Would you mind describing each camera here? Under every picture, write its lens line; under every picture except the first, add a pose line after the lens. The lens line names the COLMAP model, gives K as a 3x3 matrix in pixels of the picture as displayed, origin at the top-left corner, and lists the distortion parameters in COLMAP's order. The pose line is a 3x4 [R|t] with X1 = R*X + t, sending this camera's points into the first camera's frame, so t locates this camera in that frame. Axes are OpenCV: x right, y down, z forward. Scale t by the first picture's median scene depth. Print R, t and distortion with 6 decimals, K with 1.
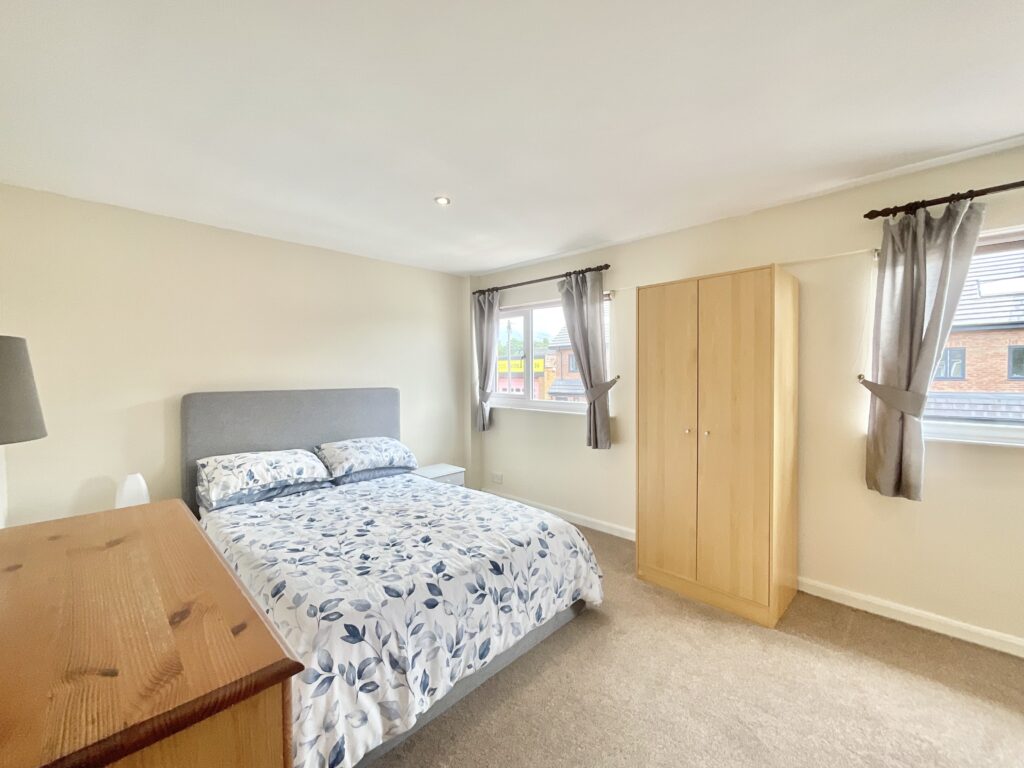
lens RADIAL K [[417.0, 0, 511.5], [0, 417.0, 382.3], [0, 0, 1]] dist [0.000412, -0.000356]
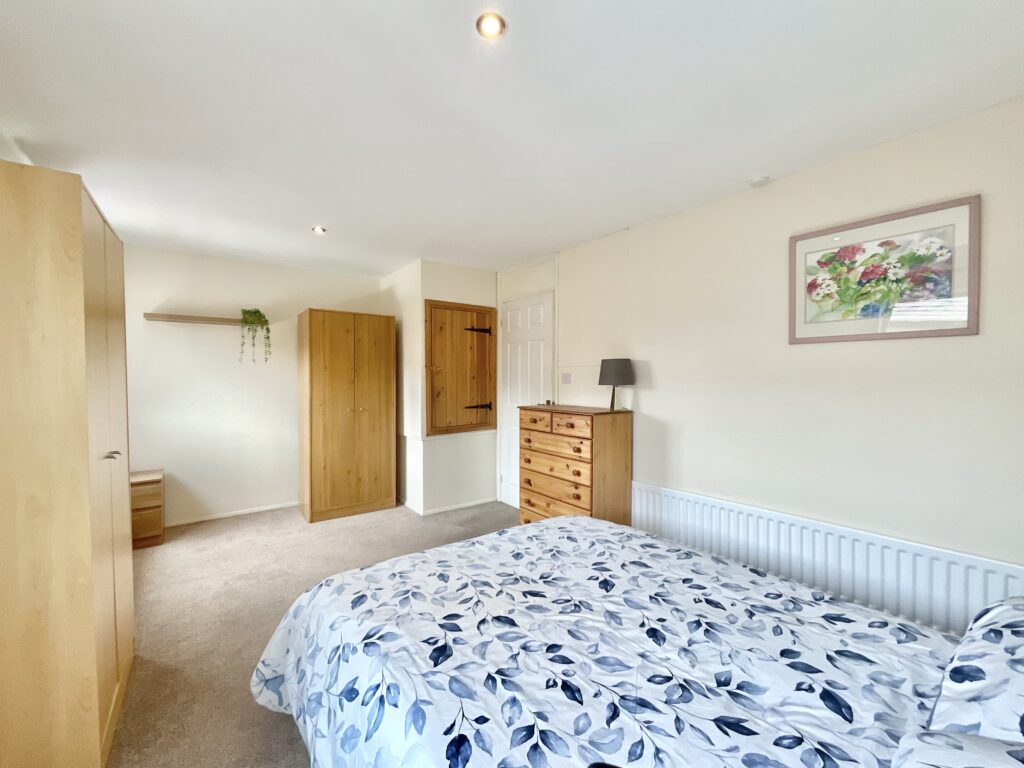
lens RADIAL K [[417.0, 0, 511.5], [0, 417.0, 382.3], [0, 0, 1]] dist [0.000412, -0.000356]
pose [[-0.990039, 0.005343, 0.140693, -0.296755], [0.010720, 0.999239, 0.037490, -0.013973], [-0.140386, 0.038625, -0.989343, 1.731056]]
